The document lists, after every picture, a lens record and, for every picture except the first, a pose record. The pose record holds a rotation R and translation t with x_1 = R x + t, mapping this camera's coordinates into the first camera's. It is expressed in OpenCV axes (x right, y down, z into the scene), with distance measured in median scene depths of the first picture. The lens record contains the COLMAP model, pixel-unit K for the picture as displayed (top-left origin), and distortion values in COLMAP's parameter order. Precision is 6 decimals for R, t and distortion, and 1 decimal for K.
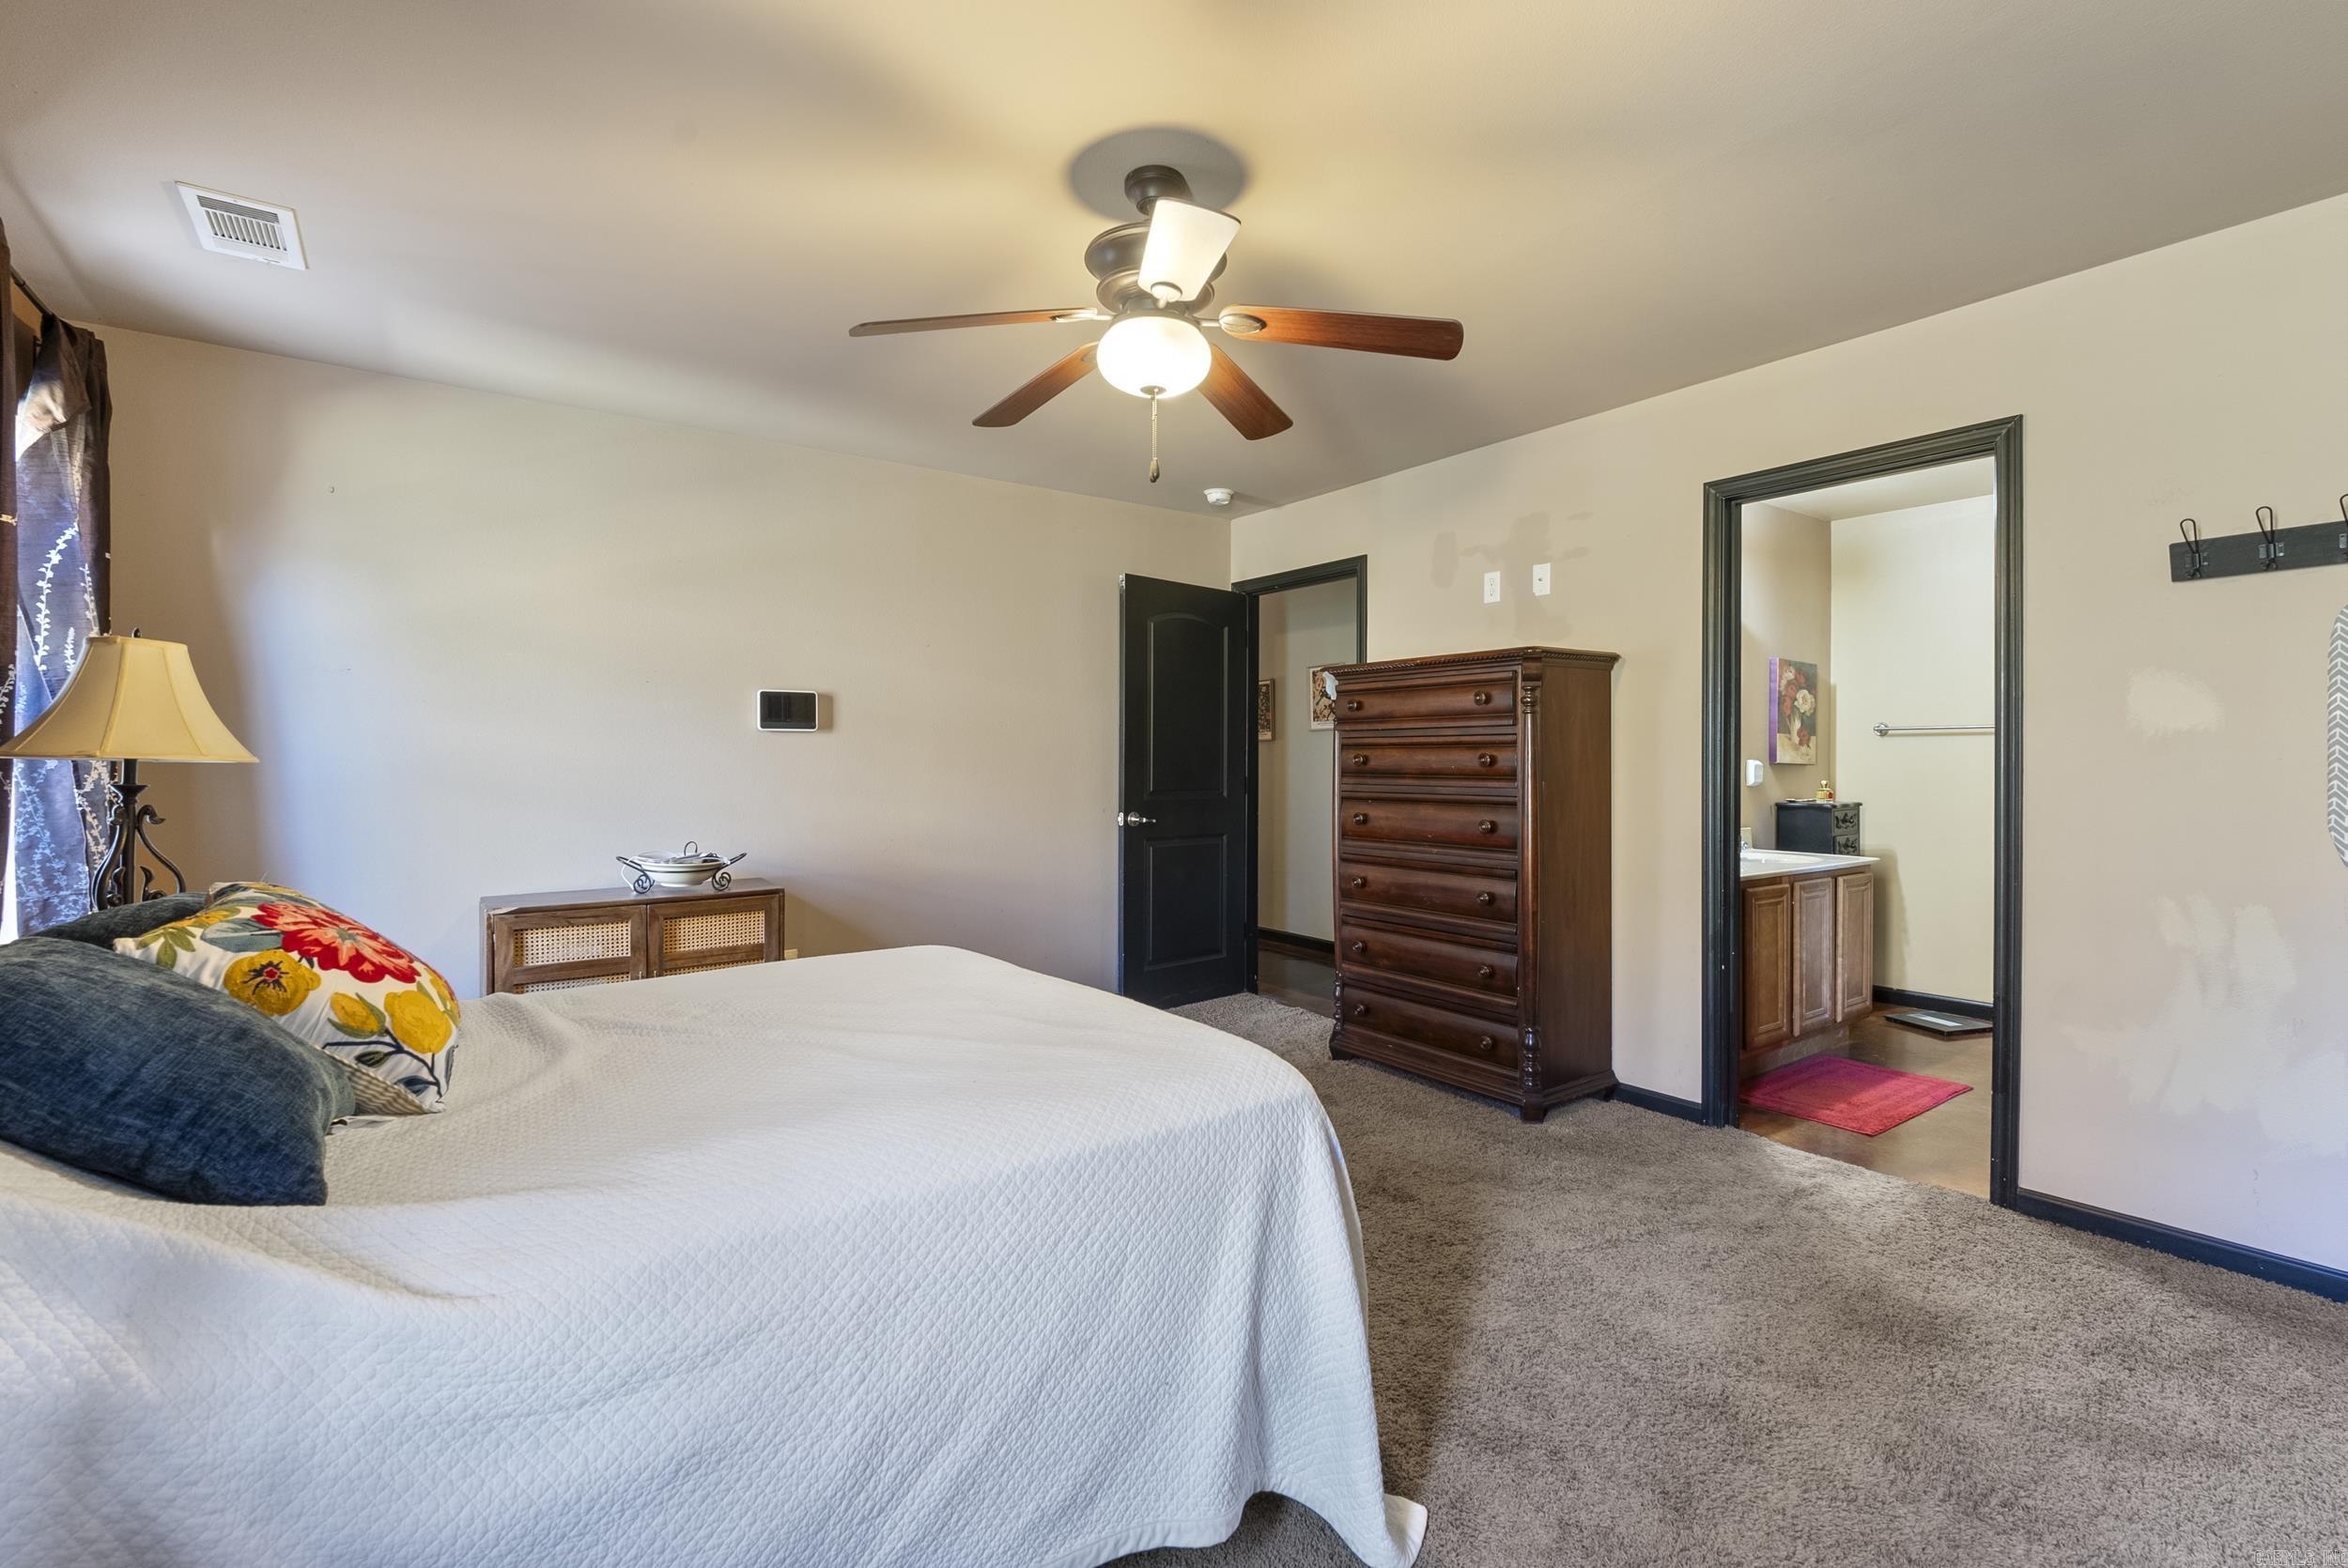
lens RADIAL K [[1039.3, 0, 1173.8], [0, 1039.3, 772.0], [0, 0, 1]] dist [-0.005680, 0.000698]
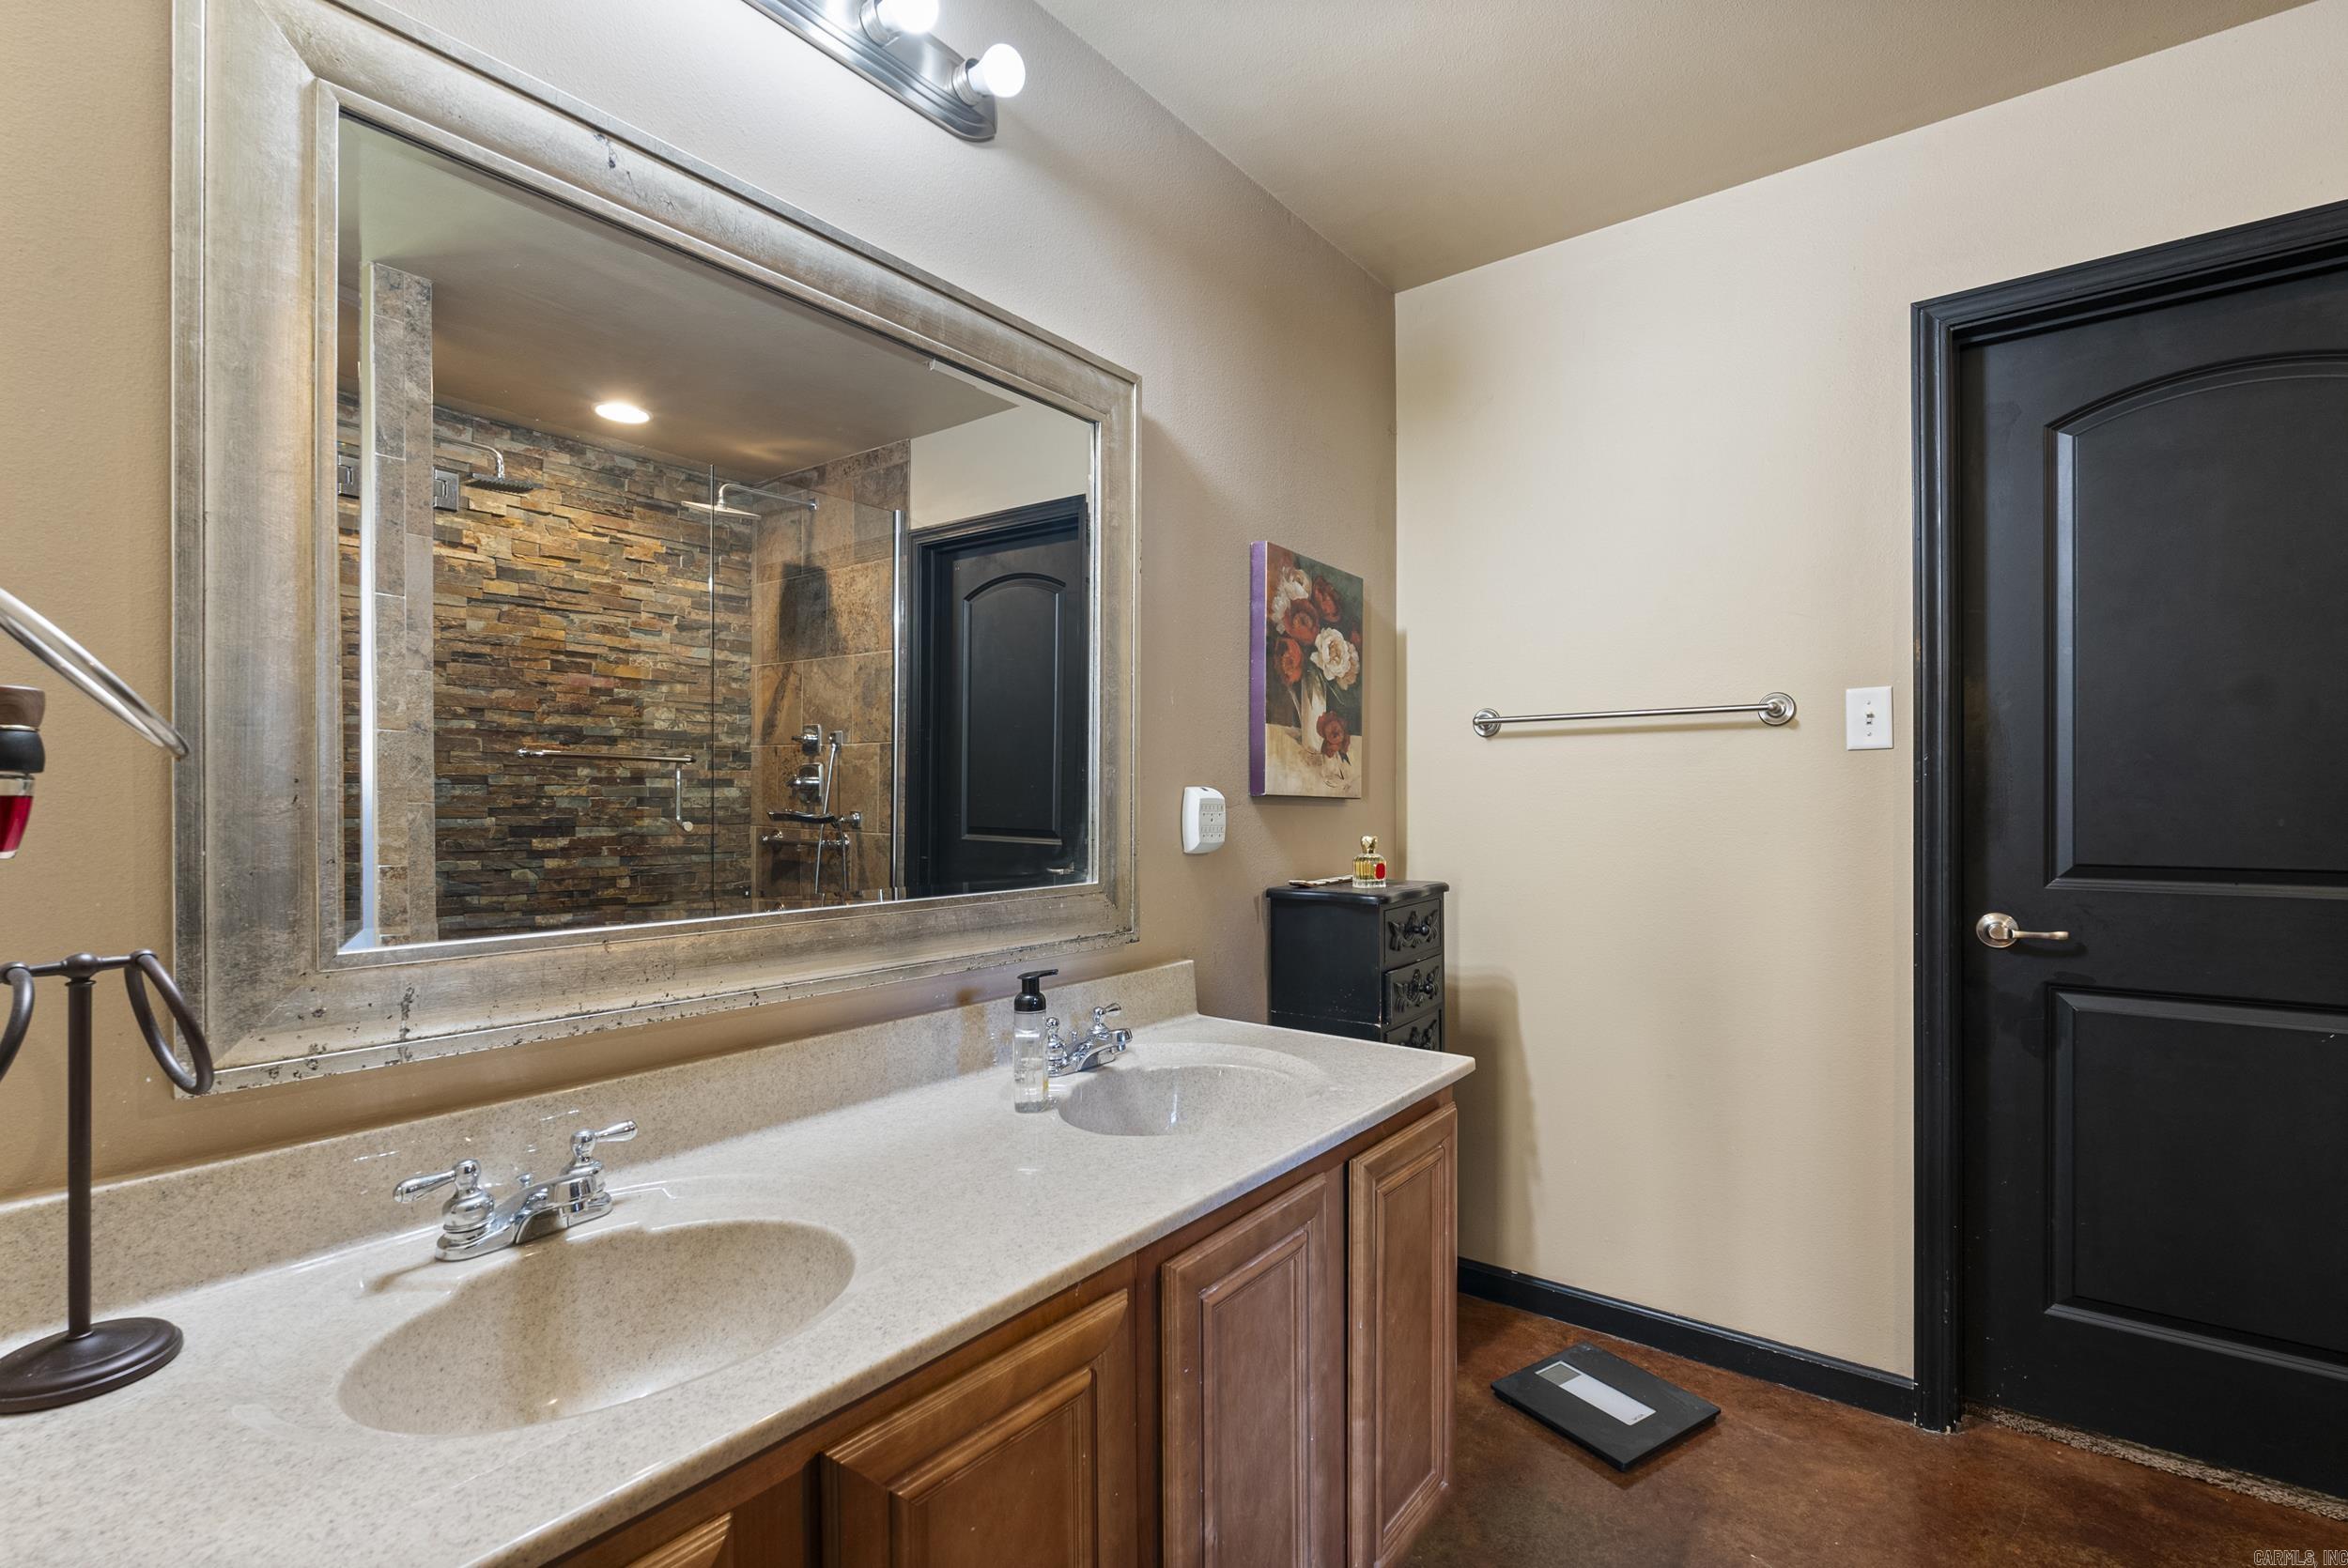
lens RADIAL K [[1060.4, 0, 1167.6], [0, 1060.4, 804.9], [0, 0, 1]] dist [-0.000862, 0.000089]
pose [[0.958454, -0.003635, 0.285225, 0.412729], [0.003788, 0.999993, 0.000014, -0.004669], [-0.285223, 0.001068, 0.958461, 0.589629]]
